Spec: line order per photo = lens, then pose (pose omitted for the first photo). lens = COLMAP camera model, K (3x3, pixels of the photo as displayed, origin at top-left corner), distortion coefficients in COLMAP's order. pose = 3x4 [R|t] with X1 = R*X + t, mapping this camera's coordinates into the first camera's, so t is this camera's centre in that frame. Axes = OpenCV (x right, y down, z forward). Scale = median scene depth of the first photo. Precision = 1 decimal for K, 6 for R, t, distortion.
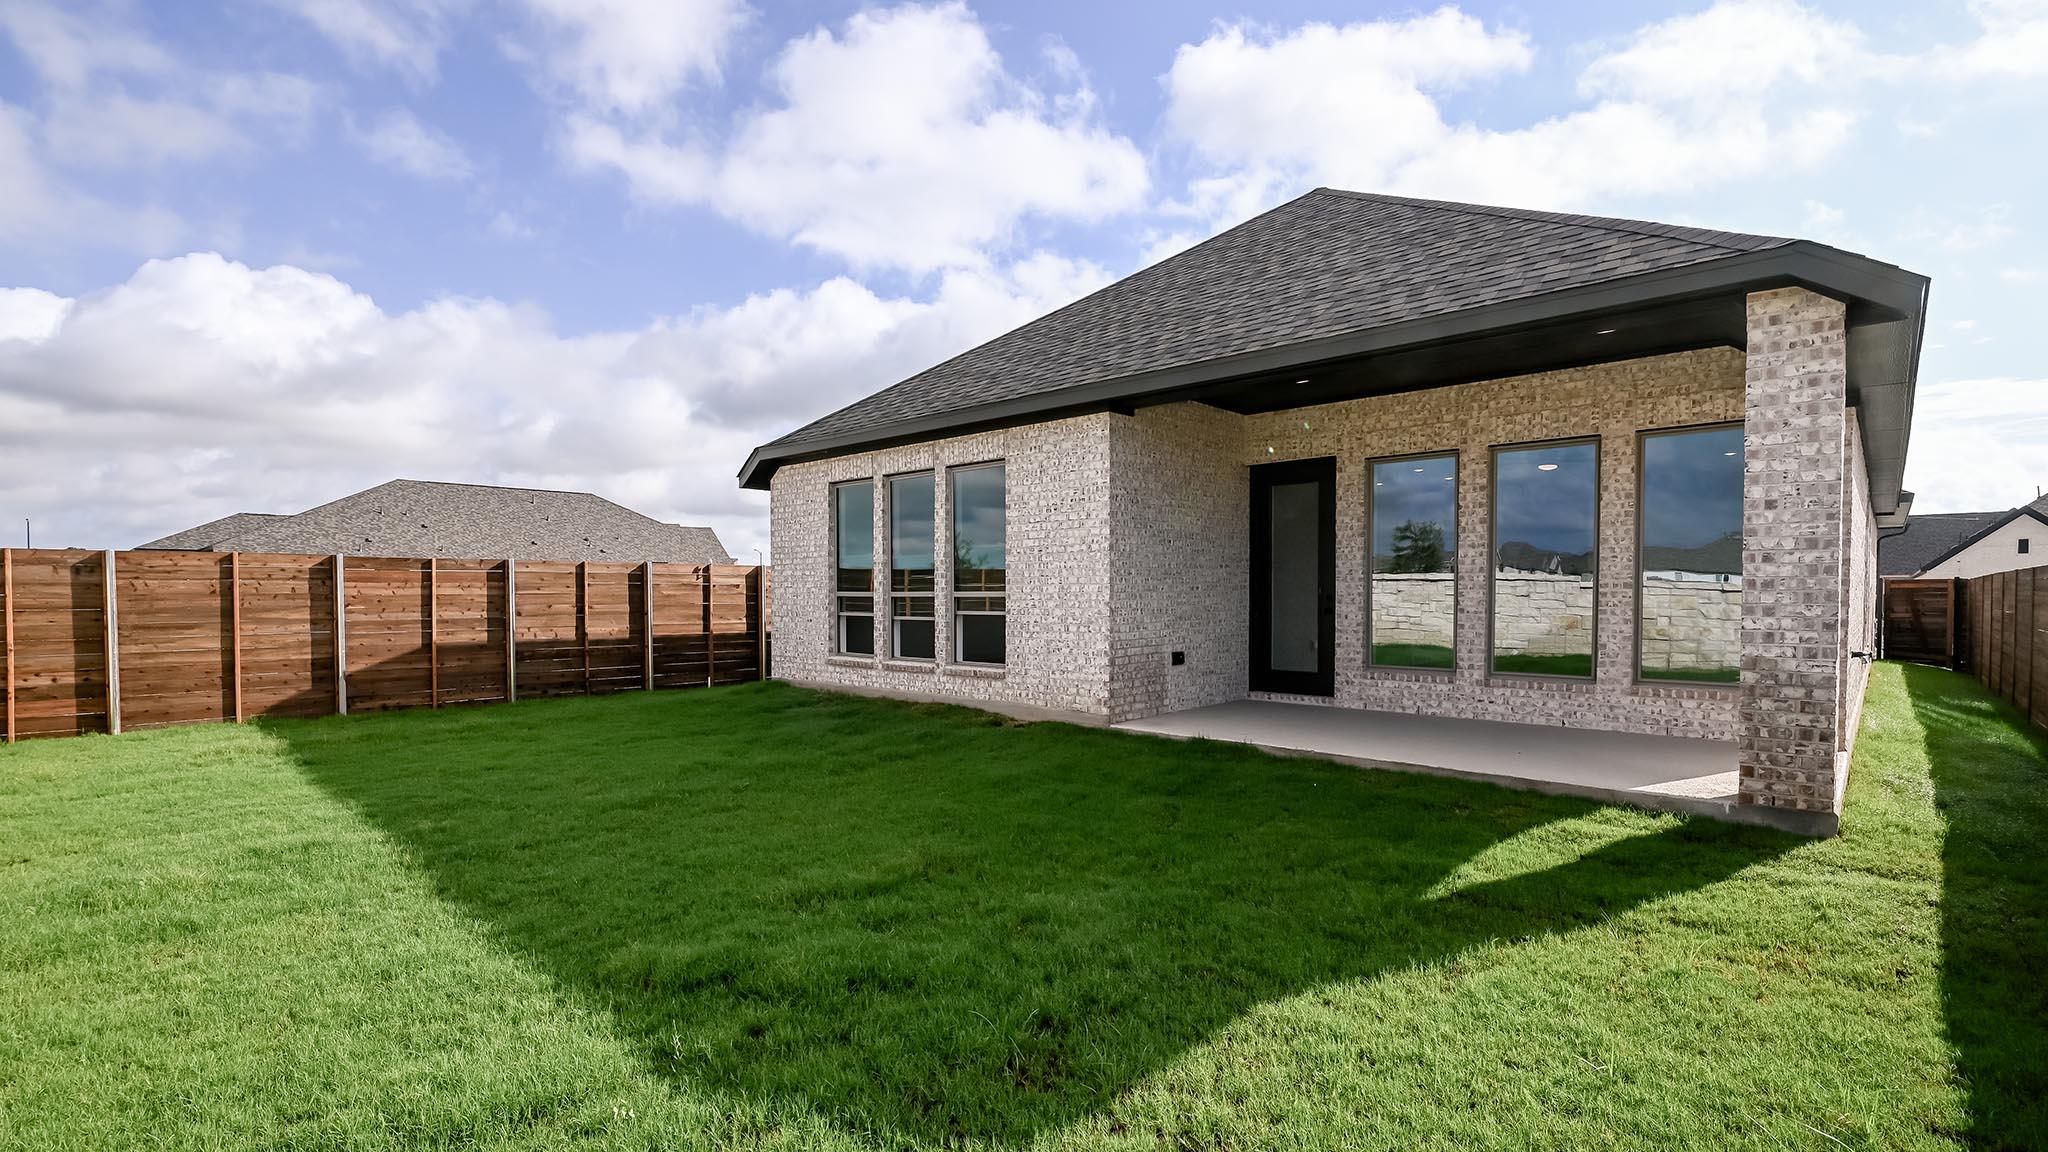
lens RADIAL K [[923.6, 0, 1030.6], [0, 923.6, 611.2], [0, 0, 1]] dist [-0.001405, -0.000140]
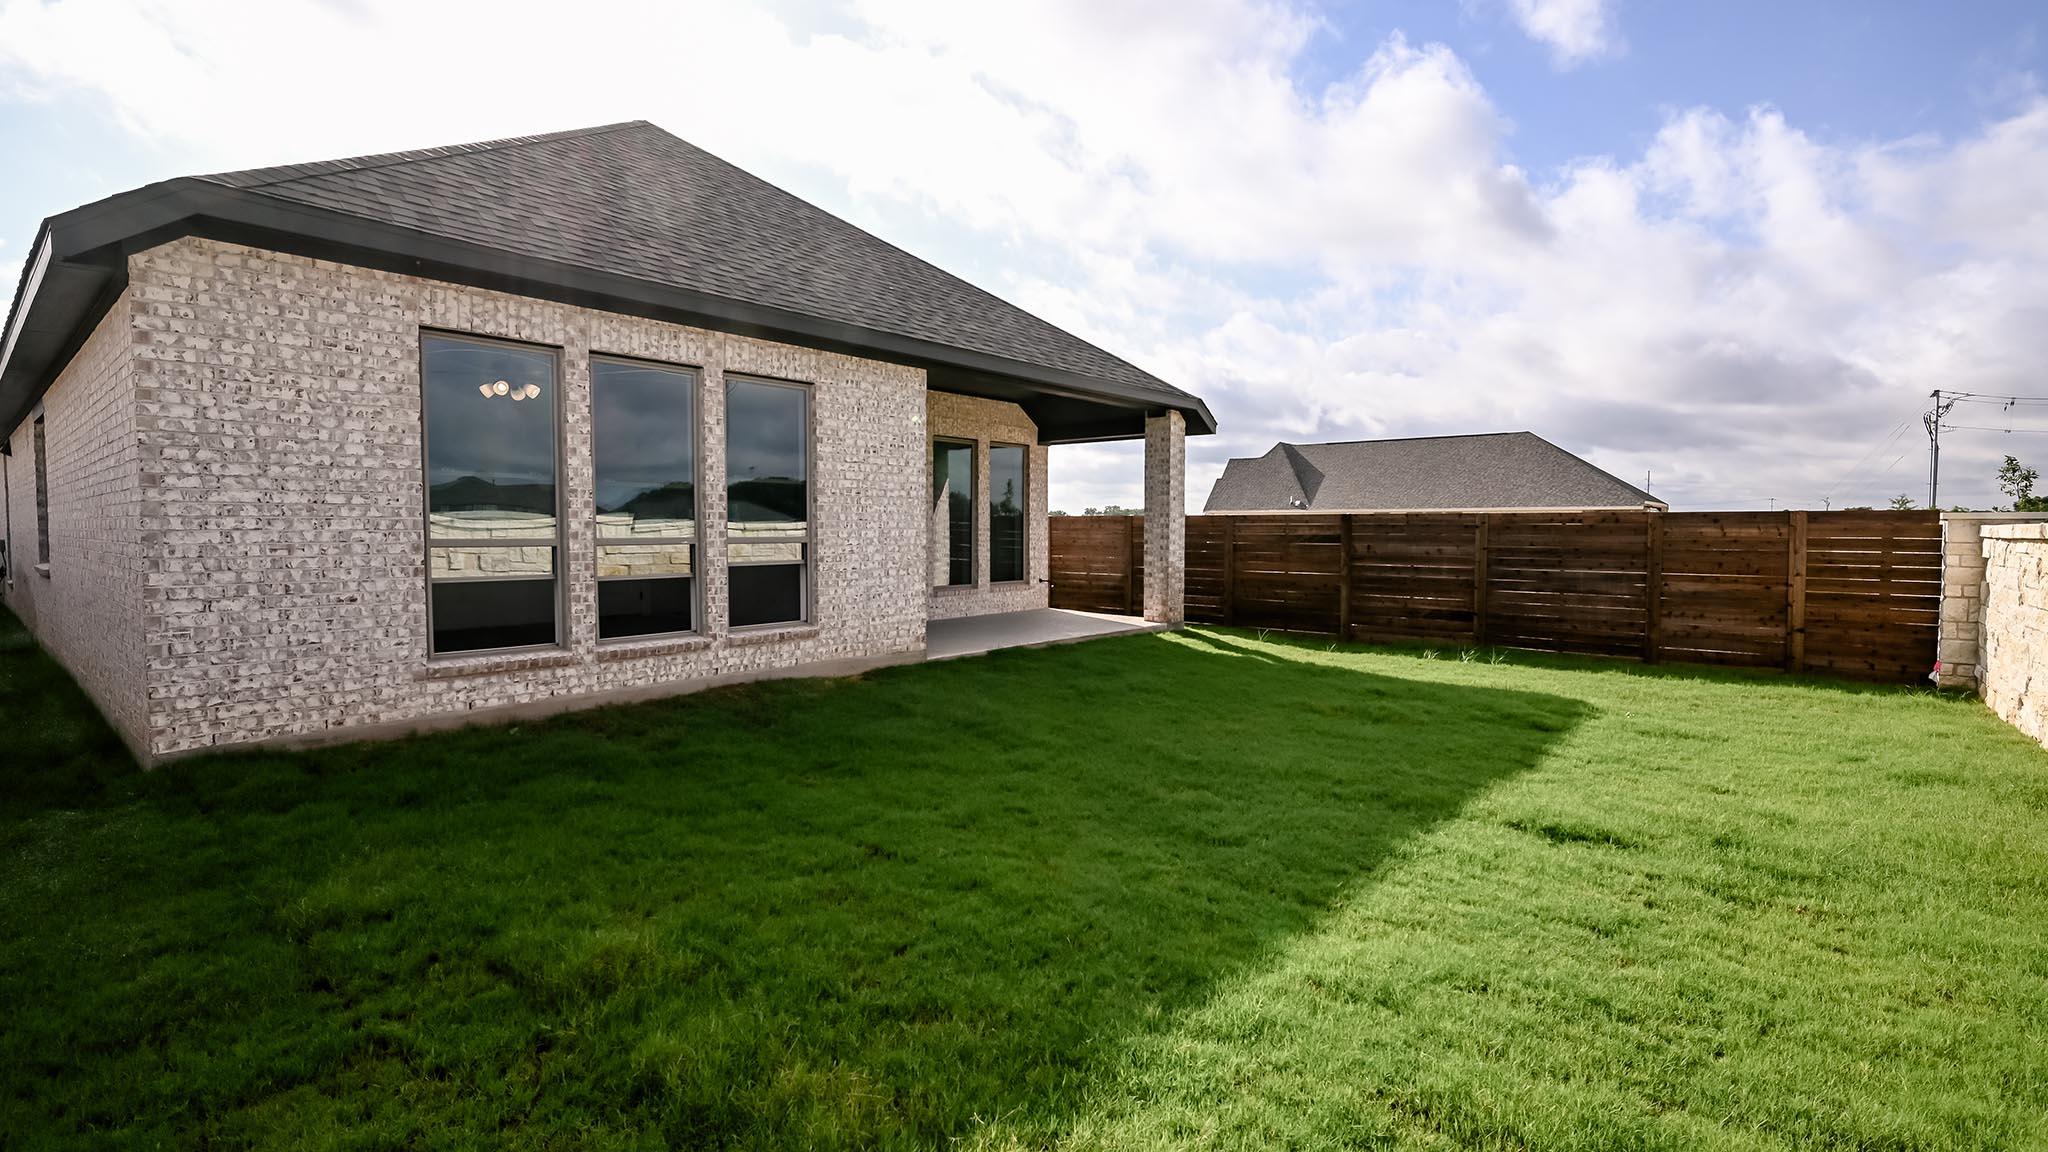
lens RADIAL K [[923.6, 0, 1028.4], [0, 923.6, 574.5], [0, 0, 1]] dist [-0.001405, -0.000140]
pose [[-0.045237, -0.049983, 0.997725, -0.951190], [0.018515, 0.998534, 0.050863, -0.027153], [-0.998805, 0.020774, -0.044245, 0.875642]]
